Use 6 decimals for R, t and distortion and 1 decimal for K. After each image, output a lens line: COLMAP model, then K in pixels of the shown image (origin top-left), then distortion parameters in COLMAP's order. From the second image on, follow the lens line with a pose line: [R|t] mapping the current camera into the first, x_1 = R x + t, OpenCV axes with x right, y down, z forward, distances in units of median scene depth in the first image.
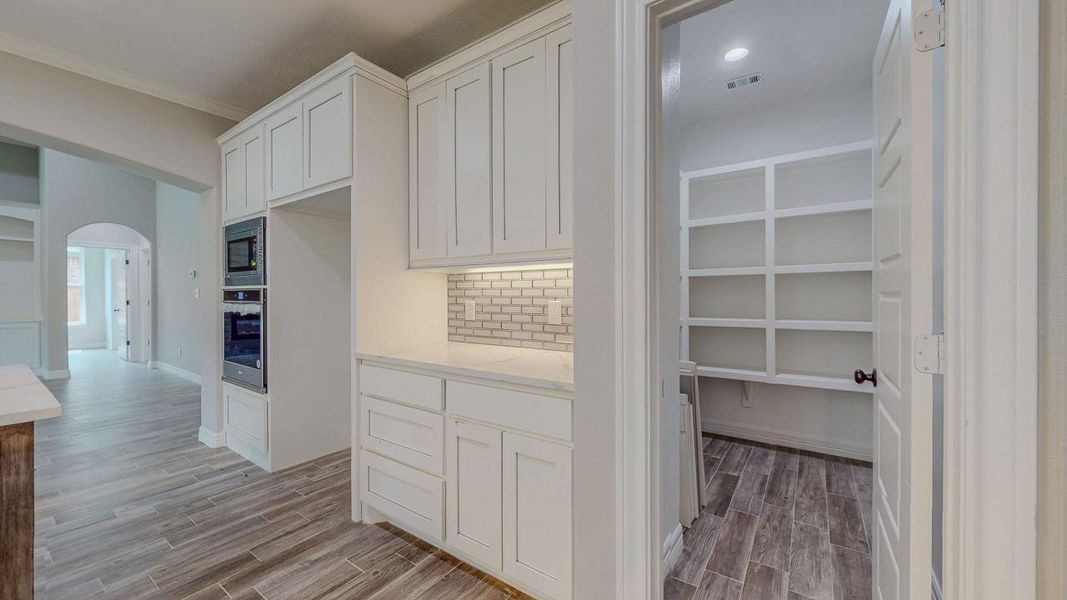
lens RADIAL K [[395.6, 0, 530.8], [0, 395.6, 299.1], [0, 0, 1]] dist [0.003317, -0.000527]
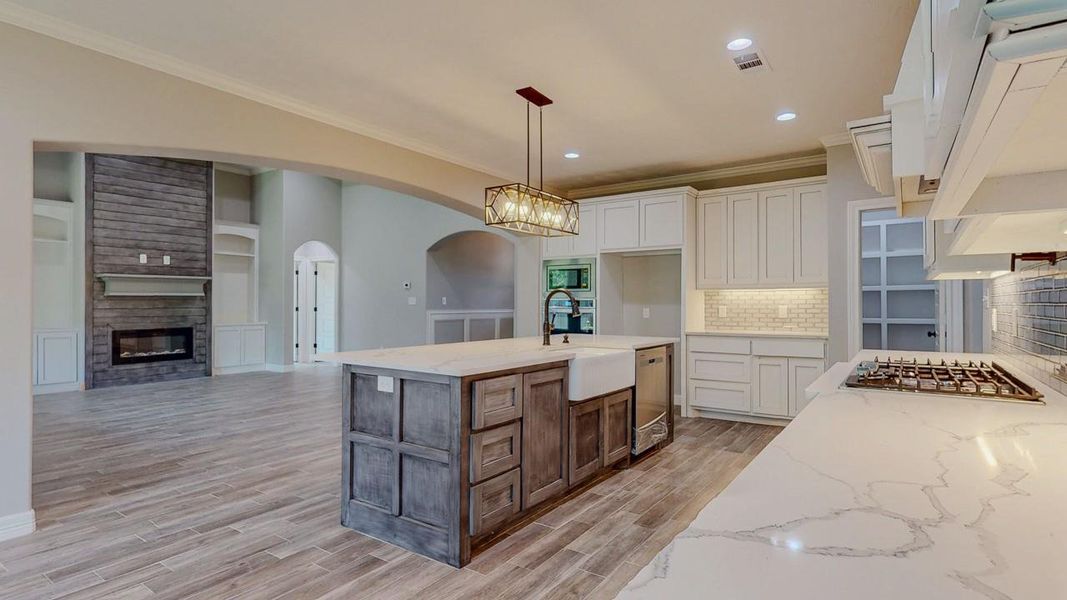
lens RADIAL K [[532.8, 0, 539.6], [0, 532.8, 301.5], [0, 0, 1]] dist [0.007367, 0.000823]
pose [[0.999742, 0.001695, 0.022659, -0.929242], [-0.001464, 0.999946, -0.010243, 0.007665], [-0.022675, 0.010207, 0.999691, -1.259070]]
